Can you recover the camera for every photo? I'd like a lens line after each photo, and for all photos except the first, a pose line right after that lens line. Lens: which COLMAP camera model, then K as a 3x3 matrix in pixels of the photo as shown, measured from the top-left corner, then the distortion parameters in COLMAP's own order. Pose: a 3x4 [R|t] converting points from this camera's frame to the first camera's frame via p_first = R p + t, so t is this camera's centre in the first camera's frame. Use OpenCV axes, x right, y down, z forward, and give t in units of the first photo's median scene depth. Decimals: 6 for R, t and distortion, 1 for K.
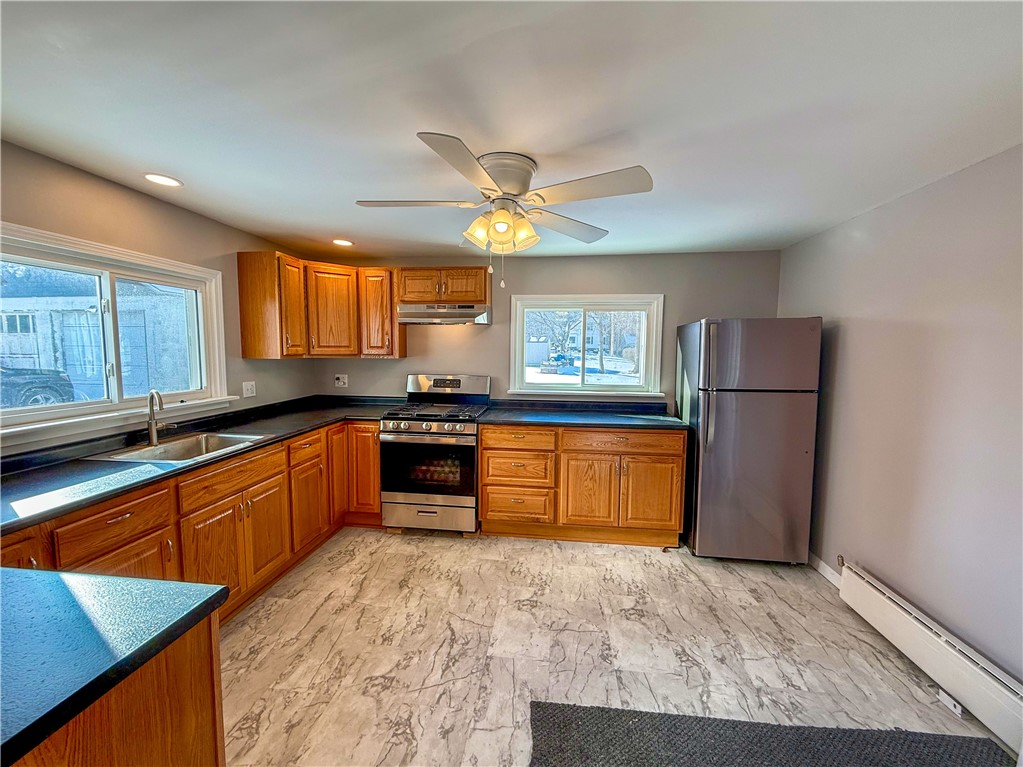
lens RADIAL K [[417.7, 0, 509.2], [0, 417.7, 384.1], [0, 0, 1]] dist [-0.001677, -0.000171]
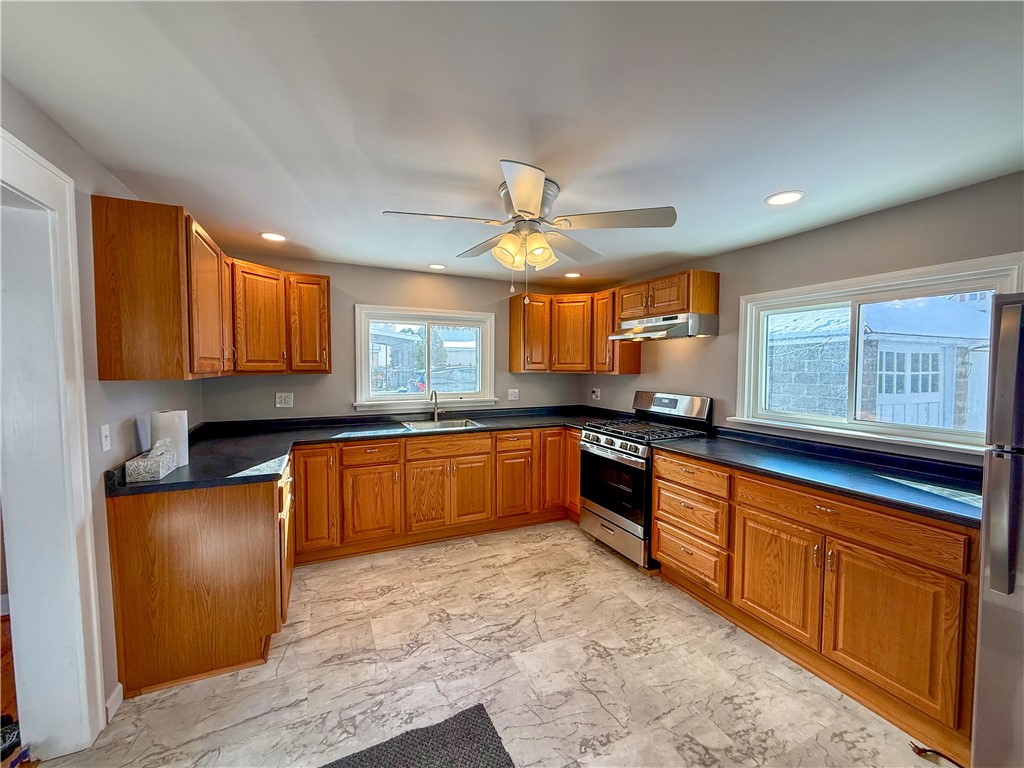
lens RADIAL K [[410.2, 0, 505.1], [0, 410.2, 384.1], [0, 0, 1]] dist [-0.000157, 0.000026]
pose [[0.516004, 0.033409, -0.855934, 0.533439], [-0.074375, 0.997213, -0.005915, -0.012565], [0.853351, 0.066713, 0.517050, 0.275441]]
